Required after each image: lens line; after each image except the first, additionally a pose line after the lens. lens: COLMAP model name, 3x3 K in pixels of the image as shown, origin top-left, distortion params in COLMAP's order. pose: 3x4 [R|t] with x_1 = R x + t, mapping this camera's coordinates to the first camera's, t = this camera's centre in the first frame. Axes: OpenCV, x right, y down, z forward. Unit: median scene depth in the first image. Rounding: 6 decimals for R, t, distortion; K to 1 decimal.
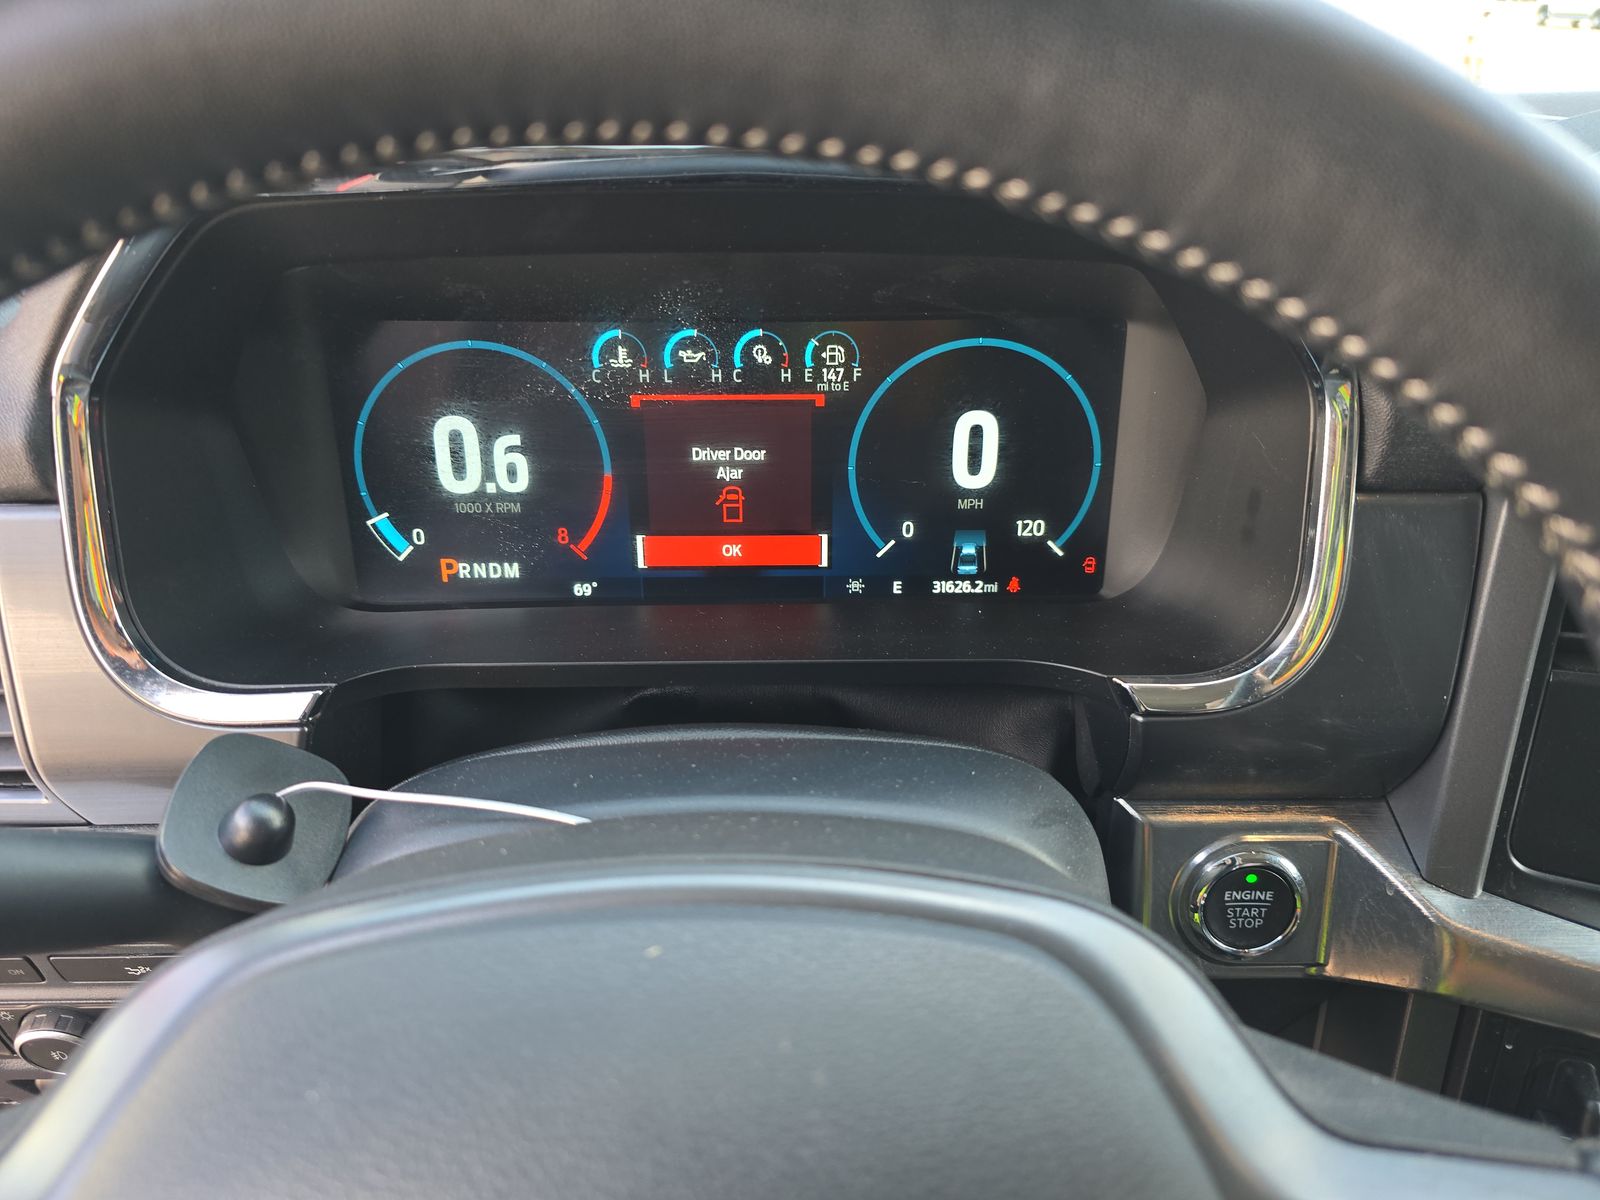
lens RADIAL K [[1081.2, 0, 806.9], [0, 1081.2, 607.8], [0, 0, 1]] dist [0.050805, -0.009647]
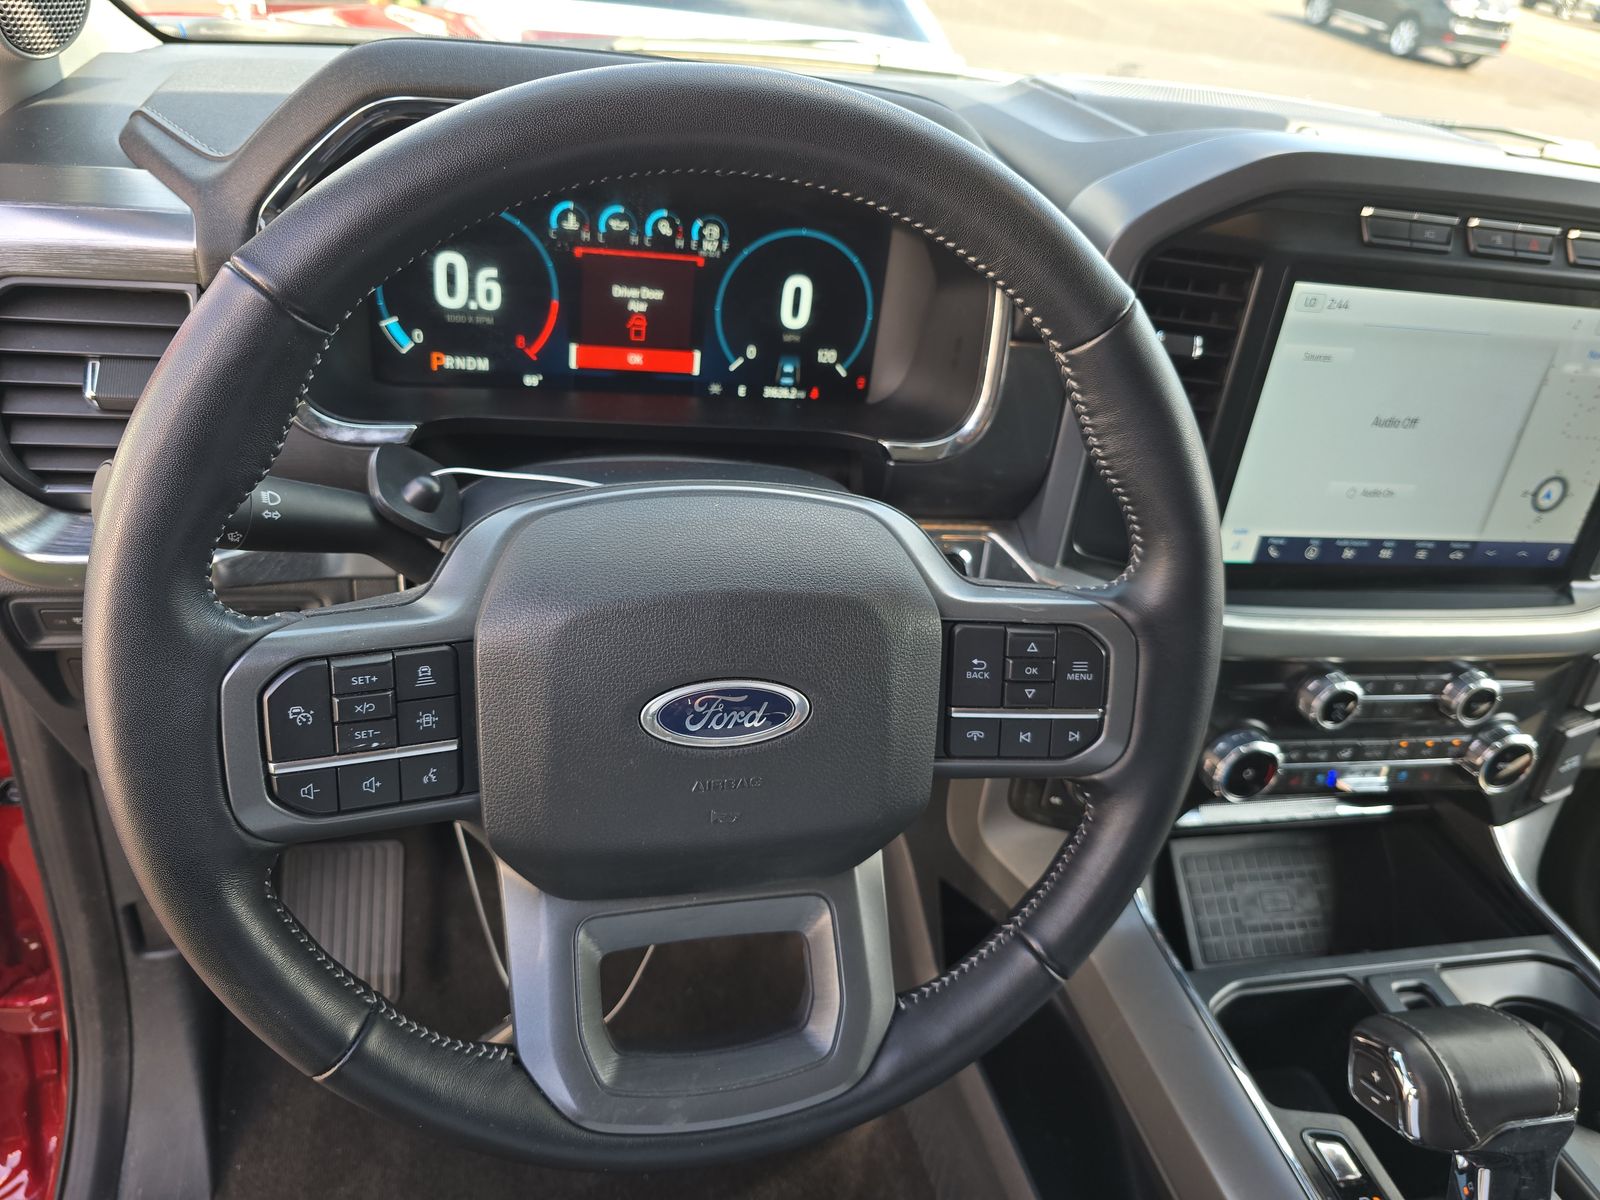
lens RADIAL K [[1081.2, 0, 796.0], [0, 1081.2, 595.2], [0, 0, 1]] dist [0.050805, -0.009647]
pose [[0.970158, 0.004556, 0.242430, -0.224231], [-0.033776, 0.992615, 0.116511, 0.092023], [-0.240109, -0.121223, 0.963147, -0.565202]]
